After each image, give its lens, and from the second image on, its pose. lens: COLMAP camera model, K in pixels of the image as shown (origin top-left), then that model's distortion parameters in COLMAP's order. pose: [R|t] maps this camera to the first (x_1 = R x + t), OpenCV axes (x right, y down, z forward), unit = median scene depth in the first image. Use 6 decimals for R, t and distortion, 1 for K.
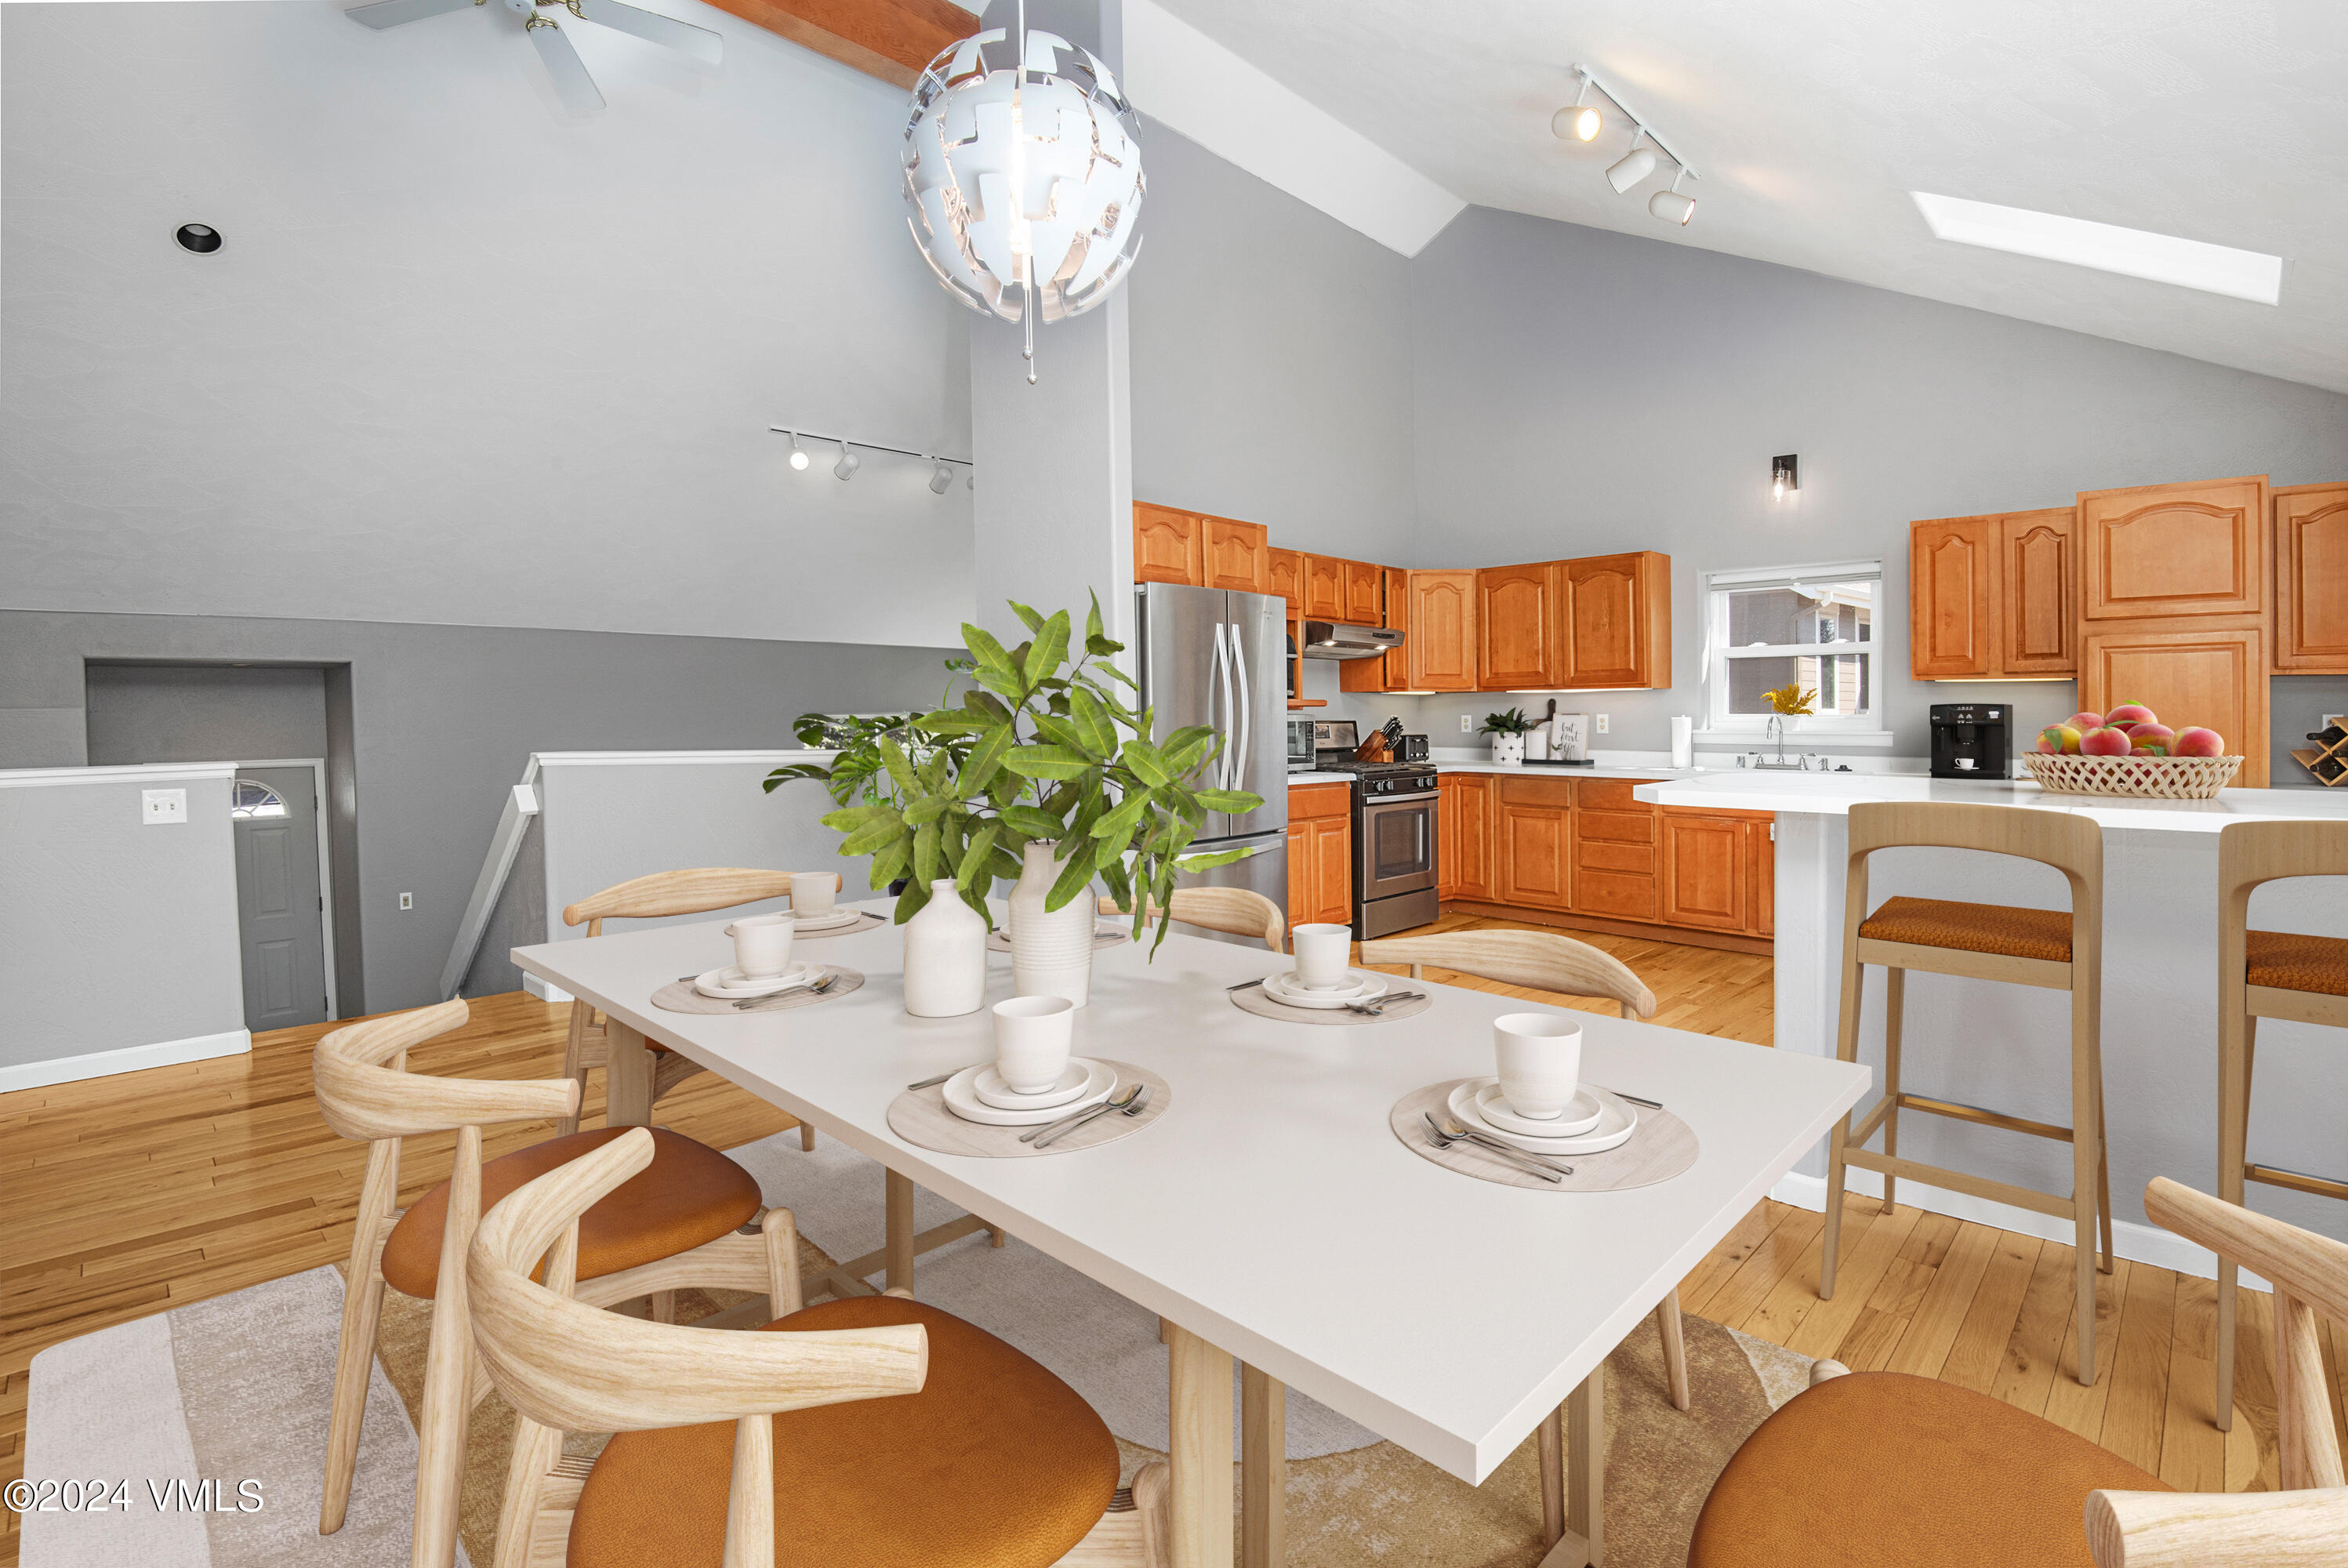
lens RADIAL K [[1091.0, 0, 1197.9], [0, 1091.0, 790.2], [0, 0, 1]] dist [-0.001920, -0.000977]
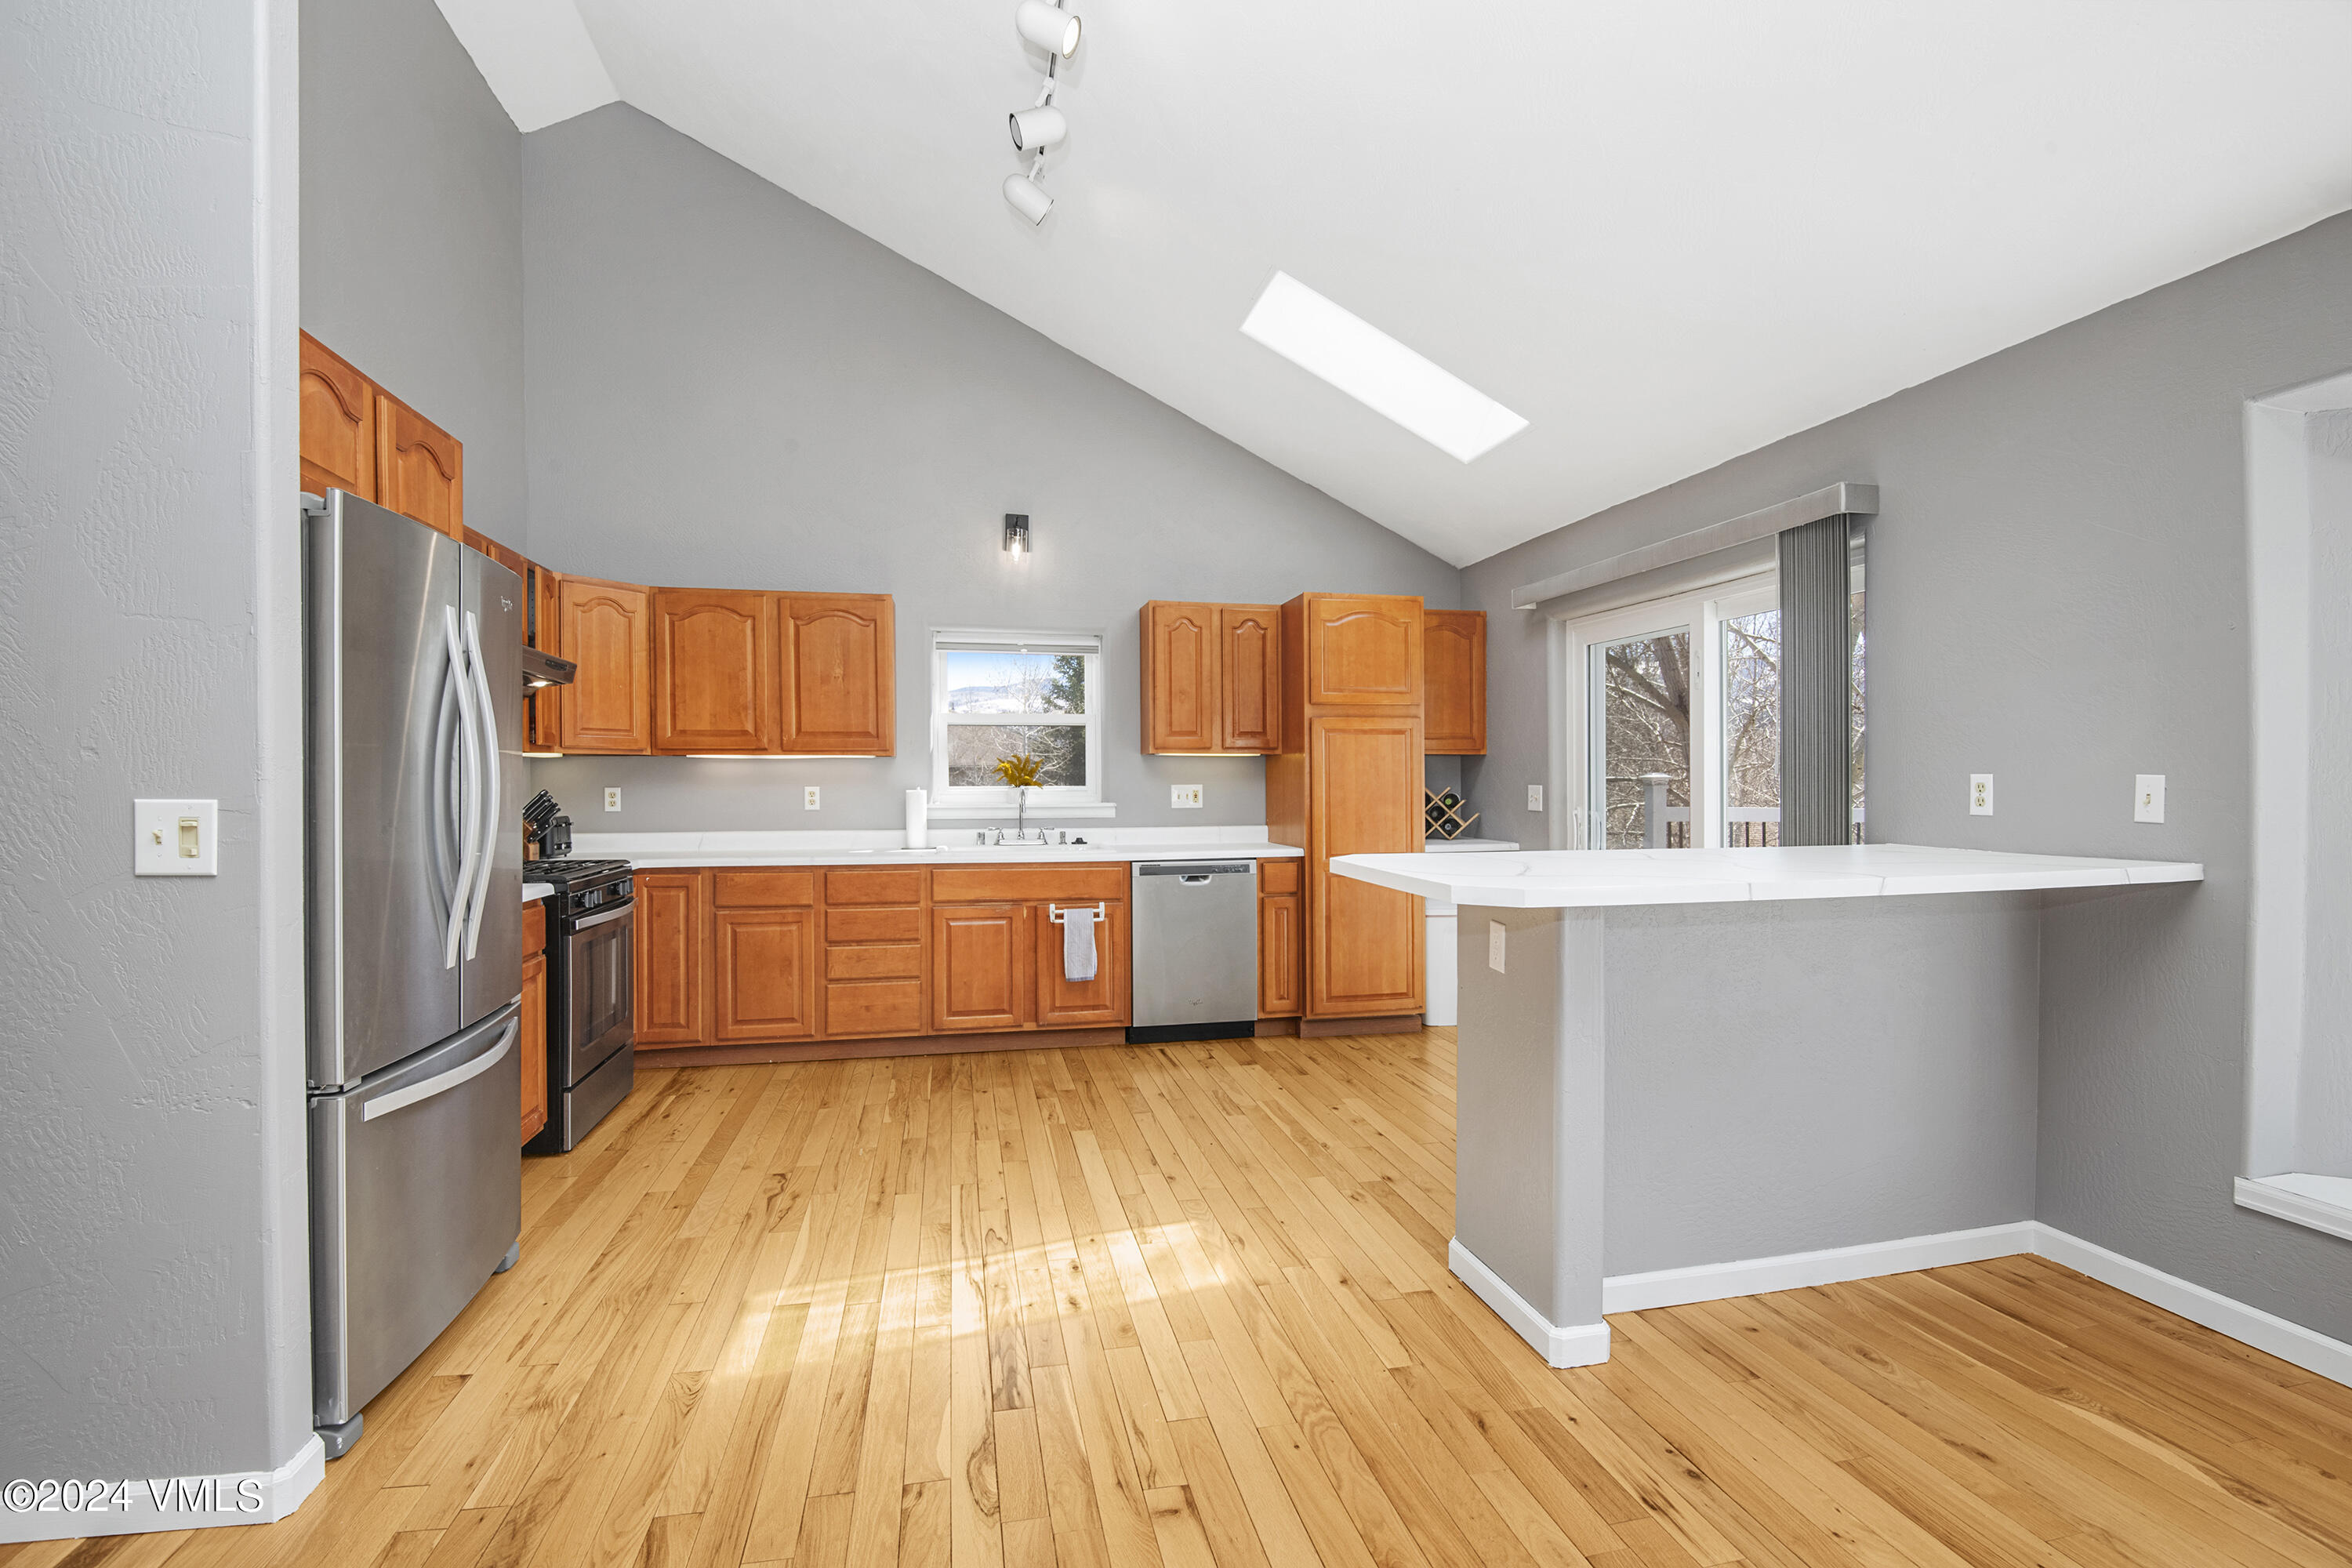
lens RADIAL K [[1092.8, 0, 1200.0], [0, 1092.8, 790.2], [0, 0, 1]] dist [-0.001920, -0.000977]
pose [[0.563958, -0.004531, 0.825791, -0.149208], [0.057995, 0.997733, -0.034132, -0.024203], [-0.823765, 0.067141, 0.562942, 0.331119]]
